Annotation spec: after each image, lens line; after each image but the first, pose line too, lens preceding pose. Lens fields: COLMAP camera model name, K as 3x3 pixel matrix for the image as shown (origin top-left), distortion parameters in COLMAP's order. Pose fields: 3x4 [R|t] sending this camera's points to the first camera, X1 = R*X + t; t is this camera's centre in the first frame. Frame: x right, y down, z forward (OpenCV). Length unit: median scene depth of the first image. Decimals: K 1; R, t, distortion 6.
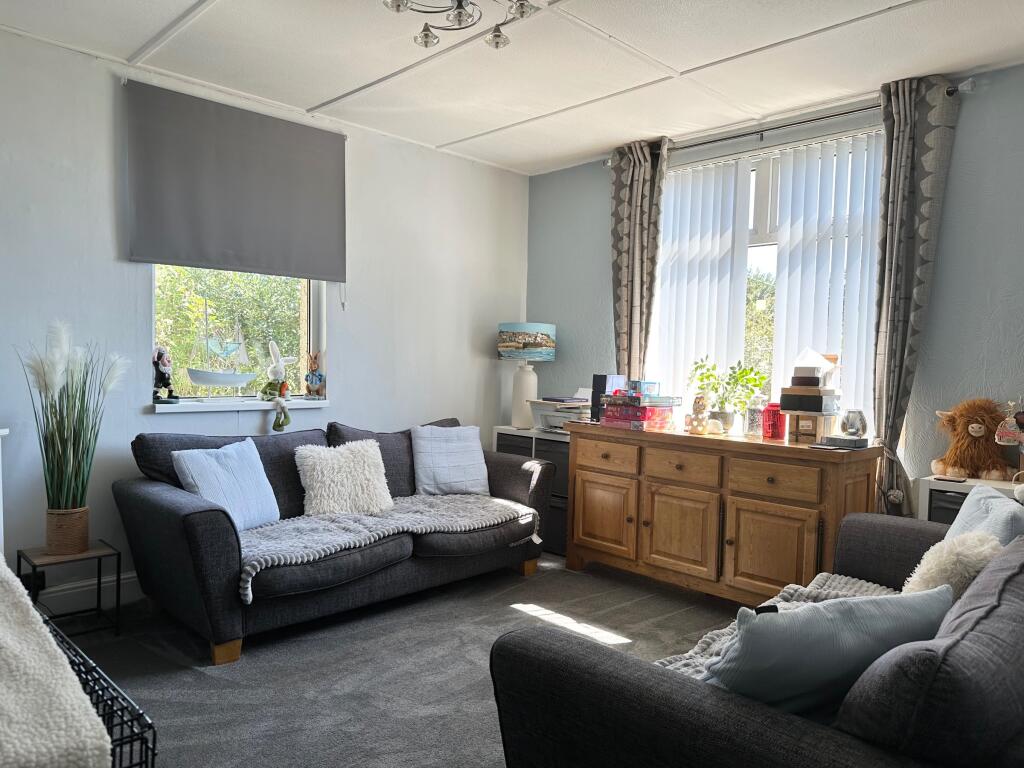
lens RADIAL K [[710.5, 0, 512.0], [0, 710.5, 384.0], [0, 0, 1]] dist [0.005416, 0.002788]
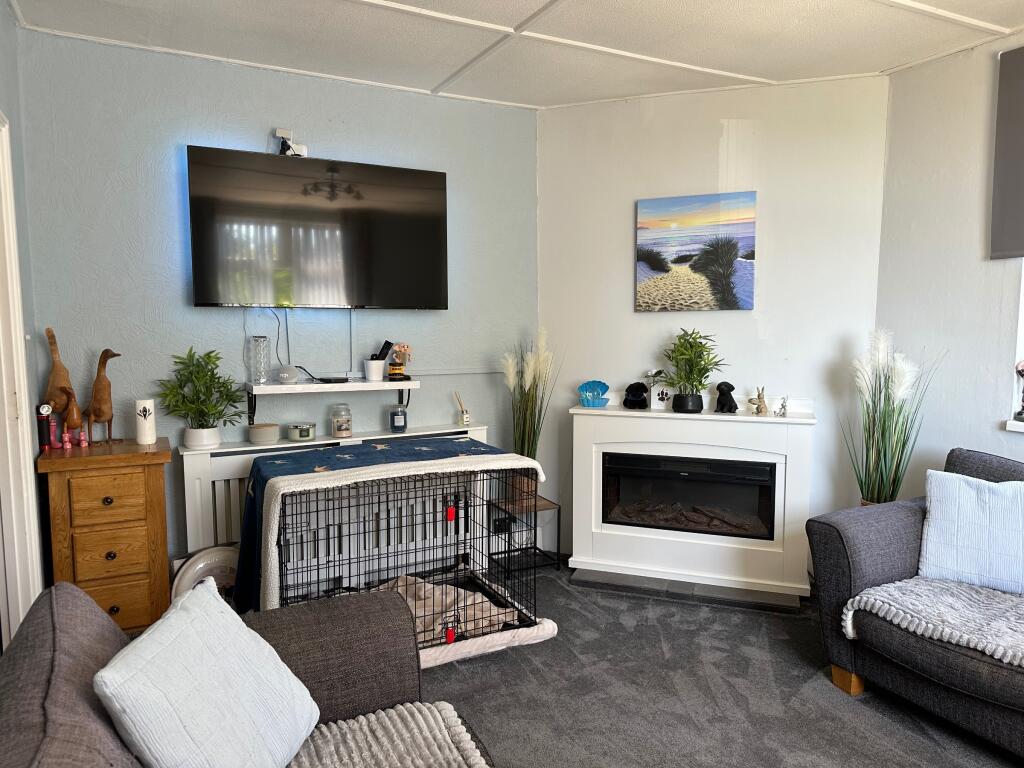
lens RADIAL K [[710.5, 0, 512.0], [0, 710.5, 384.0], [0, 0, 1]] dist [0.005416, 0.002788]
pose [[-0.317536, 0.059677, -0.946367, 0.556968], [-0.034043, 0.996657, 0.074271, -0.064911], [0.947635, 0.055801, -0.314442, 0.771129]]
